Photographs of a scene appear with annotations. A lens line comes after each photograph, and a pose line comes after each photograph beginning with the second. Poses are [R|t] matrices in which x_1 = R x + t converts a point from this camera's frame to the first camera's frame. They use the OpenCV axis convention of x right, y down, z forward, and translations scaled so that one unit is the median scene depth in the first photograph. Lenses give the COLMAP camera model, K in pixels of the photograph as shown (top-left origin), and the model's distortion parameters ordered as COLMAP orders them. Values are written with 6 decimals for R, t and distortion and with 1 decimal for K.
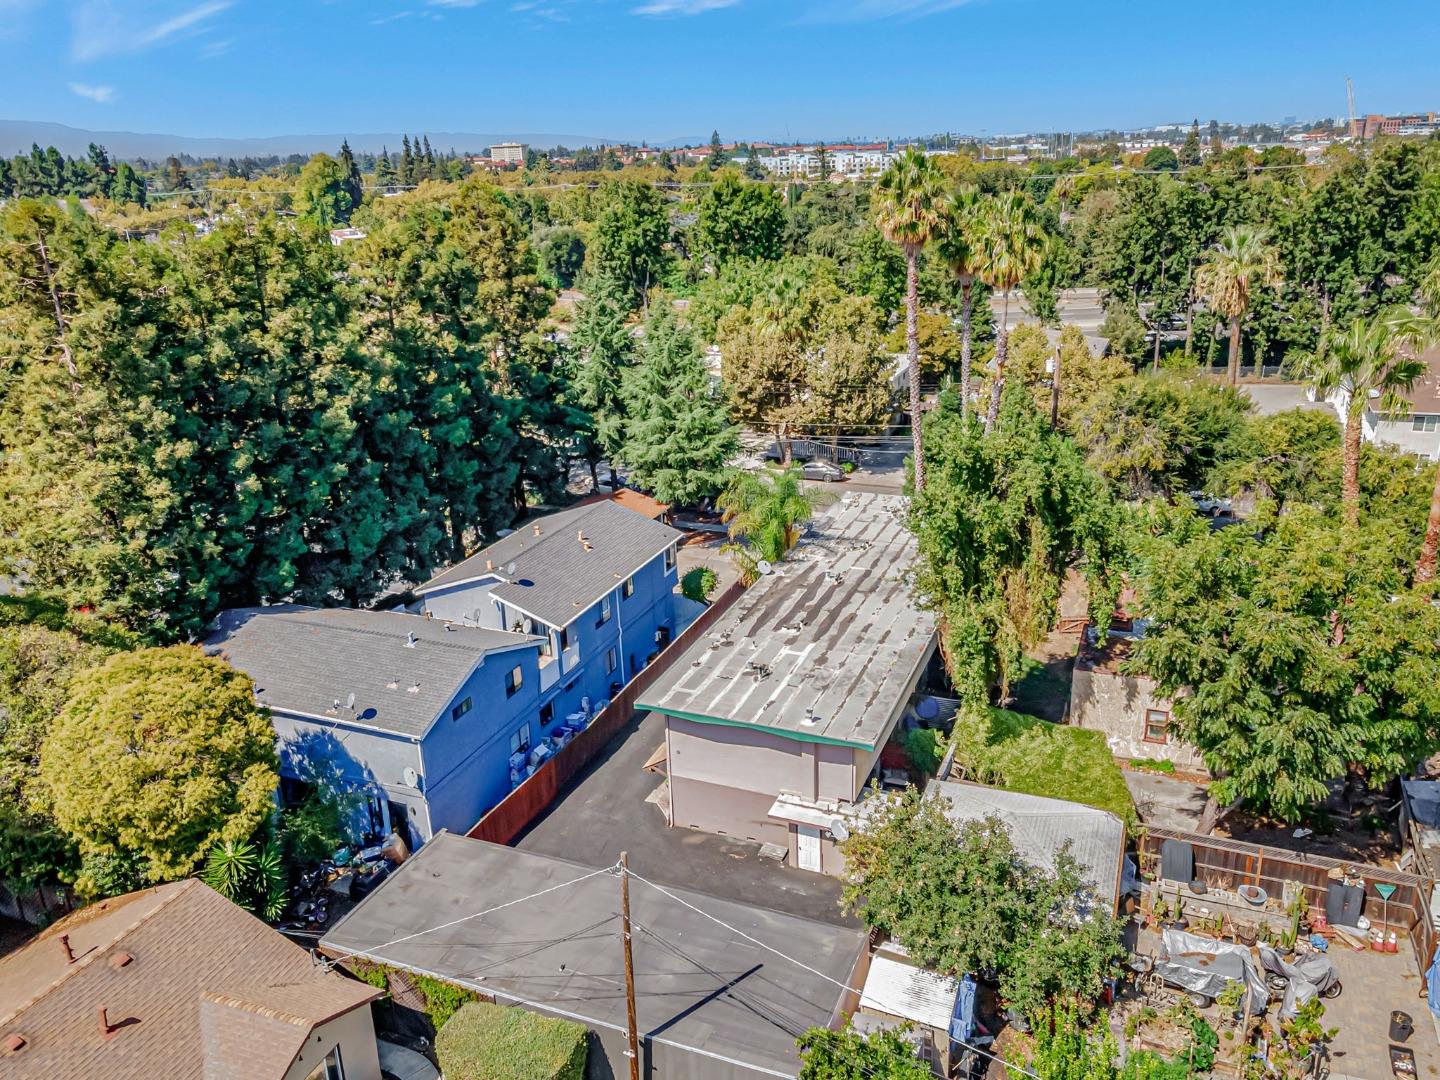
lens RADIAL K [[1106.0, 0, 702.5], [0, 1106.0, 490.9], [0, 0, 1]] dist [-0.005867, 0.066024]
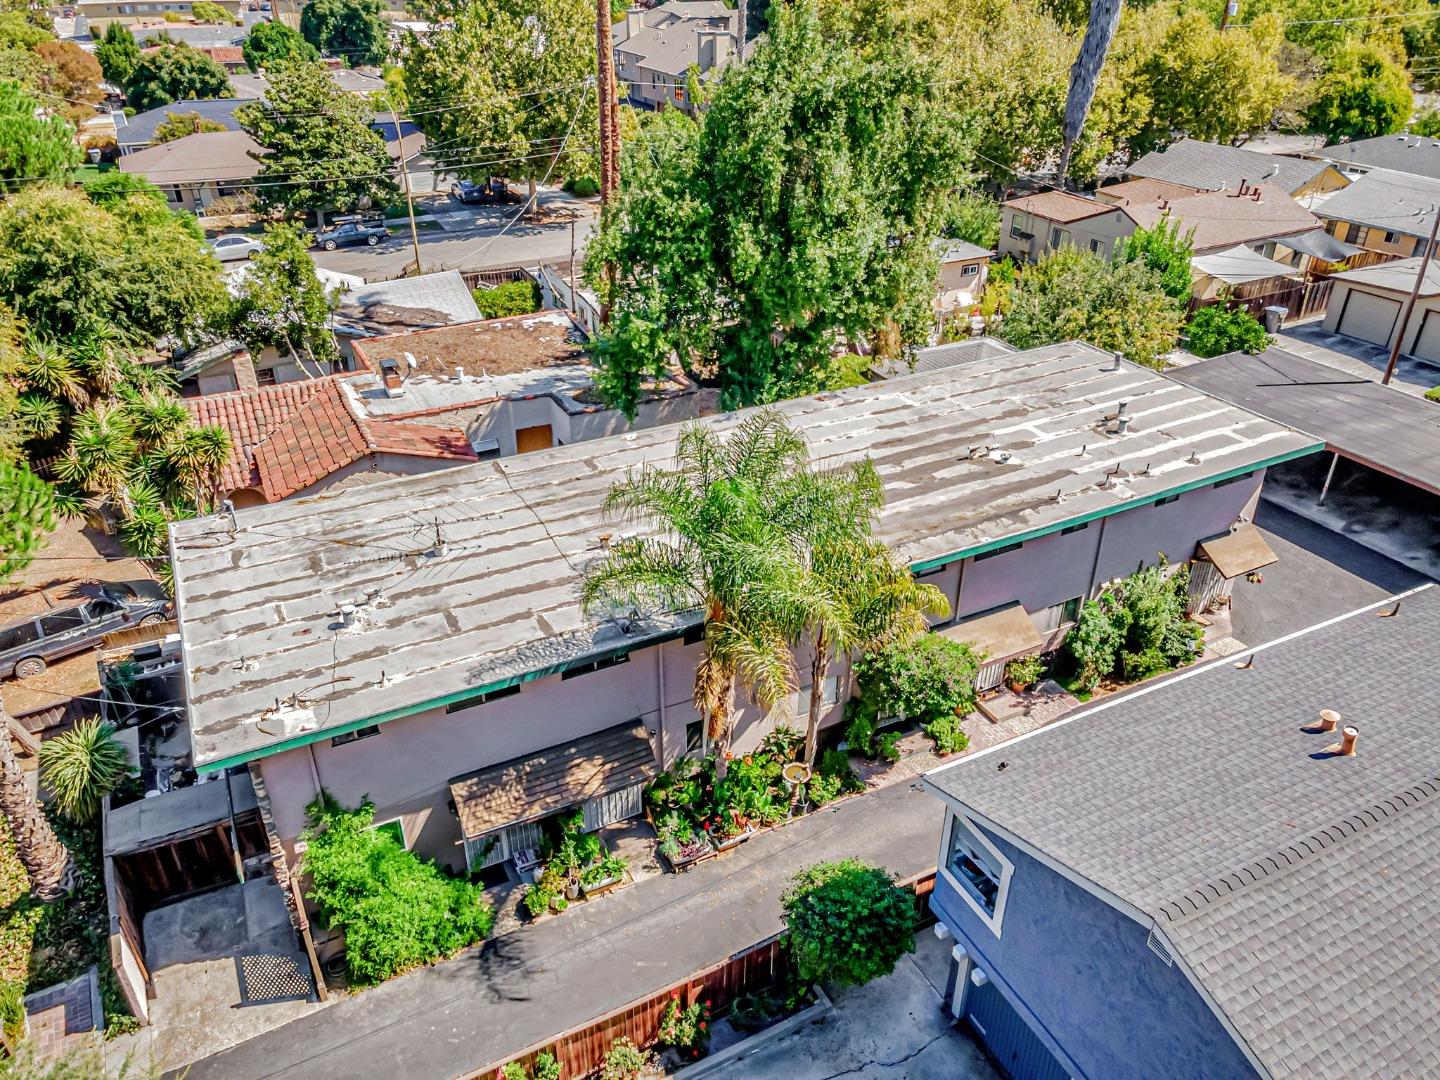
lens RADIAL K [[1030.9, 0, 720.0], [0, 1030.9, 540.0], [0, 0, 1]] dist [0.009587, 0.066488]
pose [[-0.767113, -0.286447, 0.574008, -0.098164], [0.217830, 0.725303, 0.653059, -0.169903], [-0.603397, 0.626006, -0.493993, 0.953355]]
